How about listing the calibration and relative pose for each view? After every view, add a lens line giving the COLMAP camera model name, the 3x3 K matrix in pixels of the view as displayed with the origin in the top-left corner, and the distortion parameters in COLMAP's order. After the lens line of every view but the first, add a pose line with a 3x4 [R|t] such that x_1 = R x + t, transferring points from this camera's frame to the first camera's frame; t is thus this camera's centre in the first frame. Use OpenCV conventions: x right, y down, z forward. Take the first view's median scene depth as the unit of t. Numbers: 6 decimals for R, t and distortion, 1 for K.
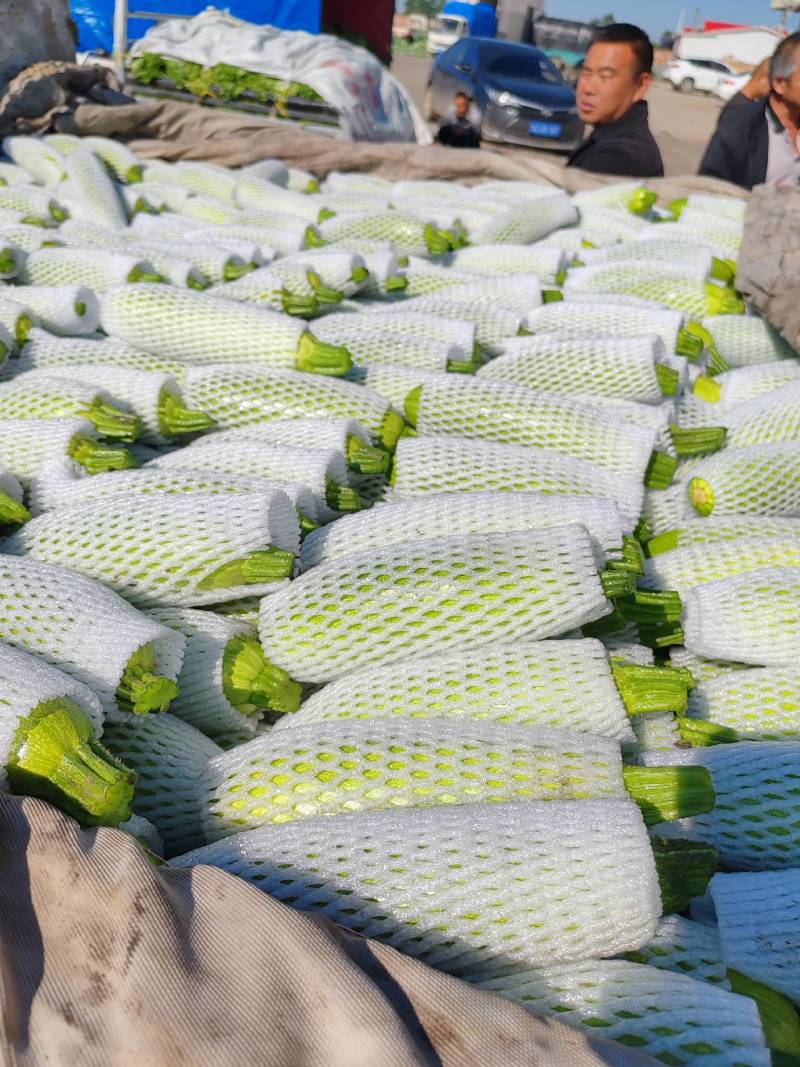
lens RADIAL K [[813.8, 0, 399.1], [0, 813.8, 538.5], [0, 0, 1]] dist [0.064684, -0.098473]
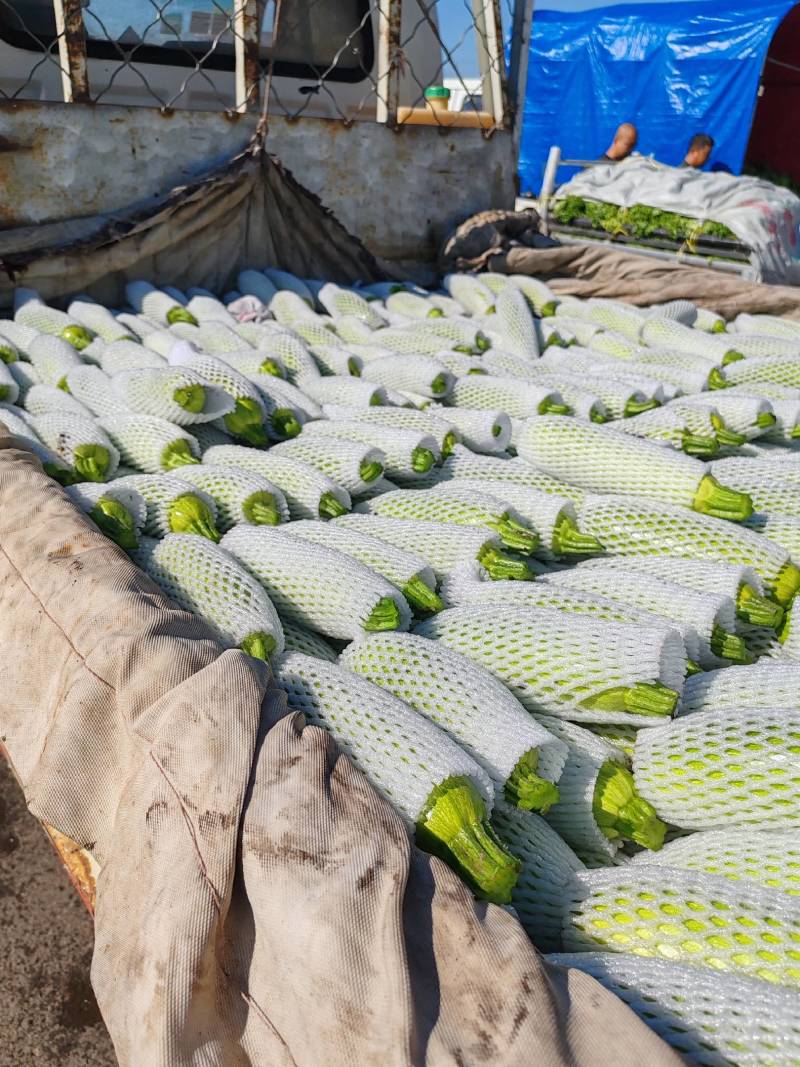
lens RADIAL K [[813.8, 0, 399.7], [0, 813.8, 533.8], [0, 0, 1]] dist [0.064684, -0.098473]
pose [[0.903207, 0.147839, -0.402940, -0.035797], [-0.202408, 0.974571, -0.096135, -0.004084], [0.378481, 0.168388, 0.910164, -0.062775]]
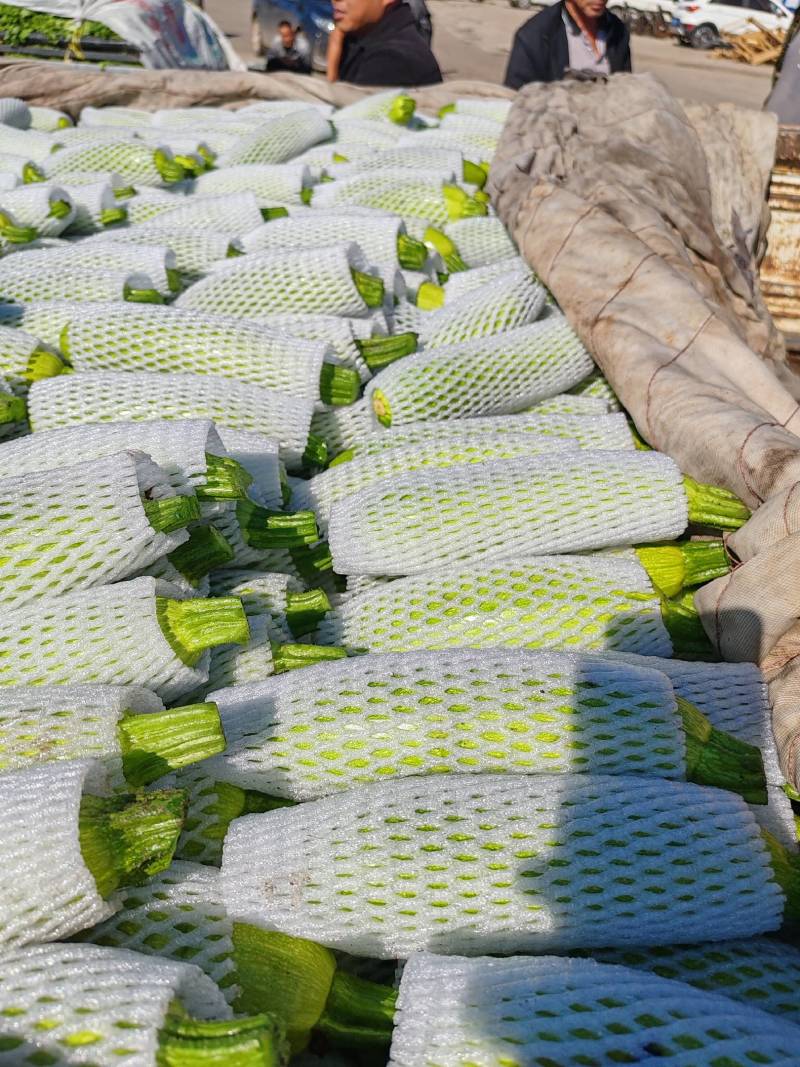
lens RADIAL K [[813.8, 0, 378.5], [0, 813.8, 534.7], [0, 0, 1]] dist [0.064684, -0.098473]
pose [[0.986111, -0.132410, 0.100260, 0.212616], [0.126090, 0.989756, 0.066971, 0.026179], [-0.108101, -0.053399, 0.992705, 0.047818]]
